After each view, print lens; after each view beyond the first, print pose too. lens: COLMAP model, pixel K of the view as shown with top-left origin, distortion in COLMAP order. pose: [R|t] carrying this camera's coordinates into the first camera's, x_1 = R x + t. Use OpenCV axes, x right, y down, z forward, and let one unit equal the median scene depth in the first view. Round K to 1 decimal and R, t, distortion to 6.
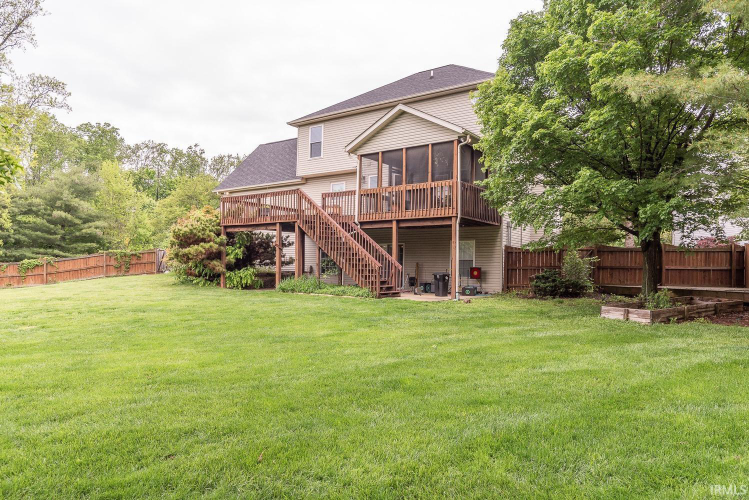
lens RADIAL K [[513.8, 0, 374.8], [0, 513.8, 249.3], [0, 0, 1]] dist [-0.029184, -0.001172]
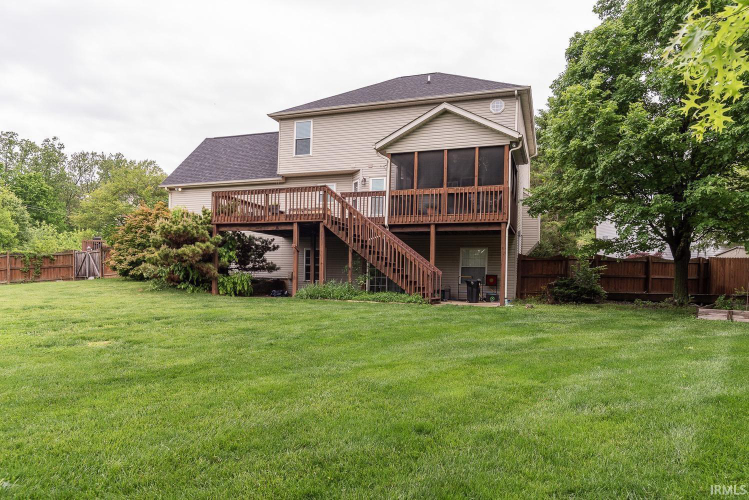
lens RADIAL K [[490.2, 0, 378.4], [0, 490.2, 283.3], [0, 0, 1]] dist [-0.019254, 0.003992]
pose [[0.958847, 0.008056, 0.283808, -0.275937], [-0.020313, 0.998982, 0.040271, 0.016644], [-0.283195, -0.044378, 0.958035, 0.122070]]
